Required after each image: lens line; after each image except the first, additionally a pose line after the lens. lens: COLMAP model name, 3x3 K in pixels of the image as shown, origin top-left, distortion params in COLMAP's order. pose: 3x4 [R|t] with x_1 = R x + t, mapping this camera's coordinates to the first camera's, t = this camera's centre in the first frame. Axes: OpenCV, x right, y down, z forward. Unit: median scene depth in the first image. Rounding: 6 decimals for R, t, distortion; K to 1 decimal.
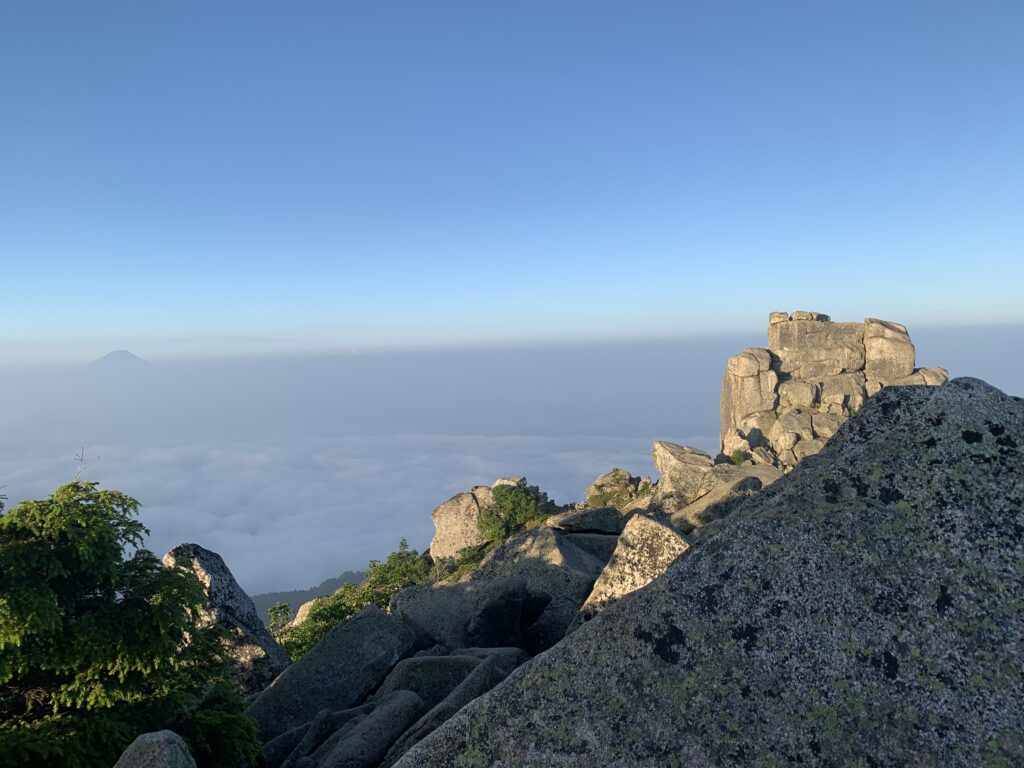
lens RADIAL K [[798.2, 0, 498.5], [0, 798.2, 383.9], [0, 0, 1]] dist [0.003488, 0.002051]
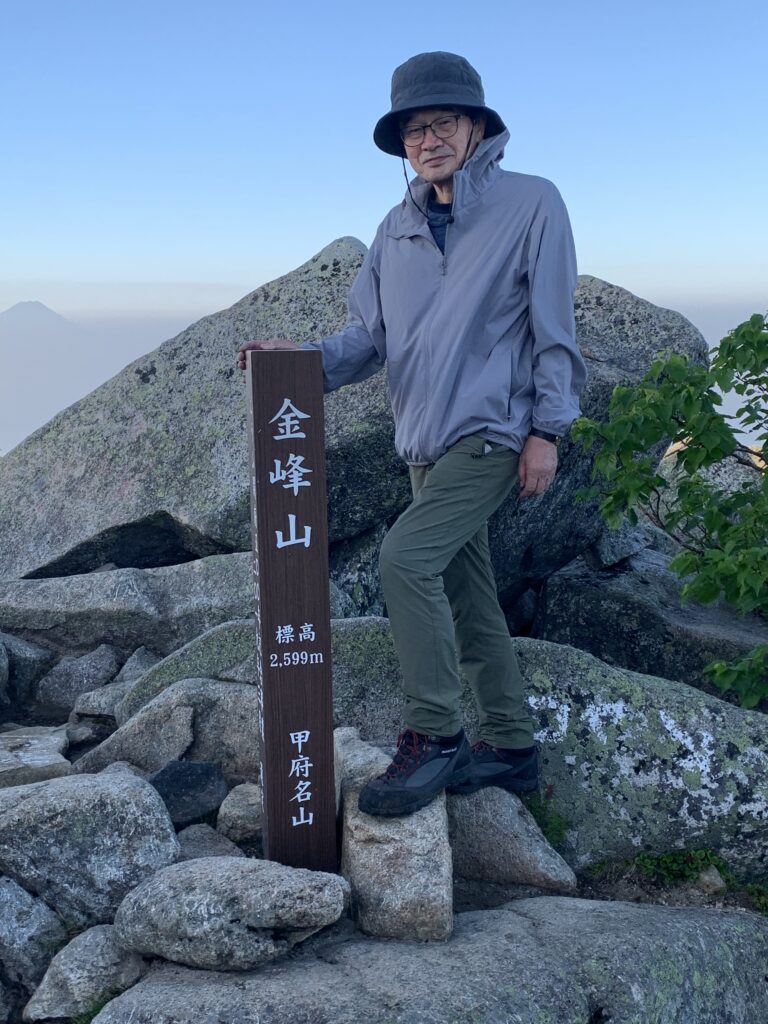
lens RADIAL K [[1229.4, 0, 384.0], [0, 1229.4, 512.0], [0, 0, 1]] dist [0.253414, -0.812826]
pose [[0.984541, 0.044461, -0.169417, 1.232612], [-0.024799, 0.992886, 0.116454, 0.284965], [0.173389, -0.110453, 0.978640, -1.743081]]
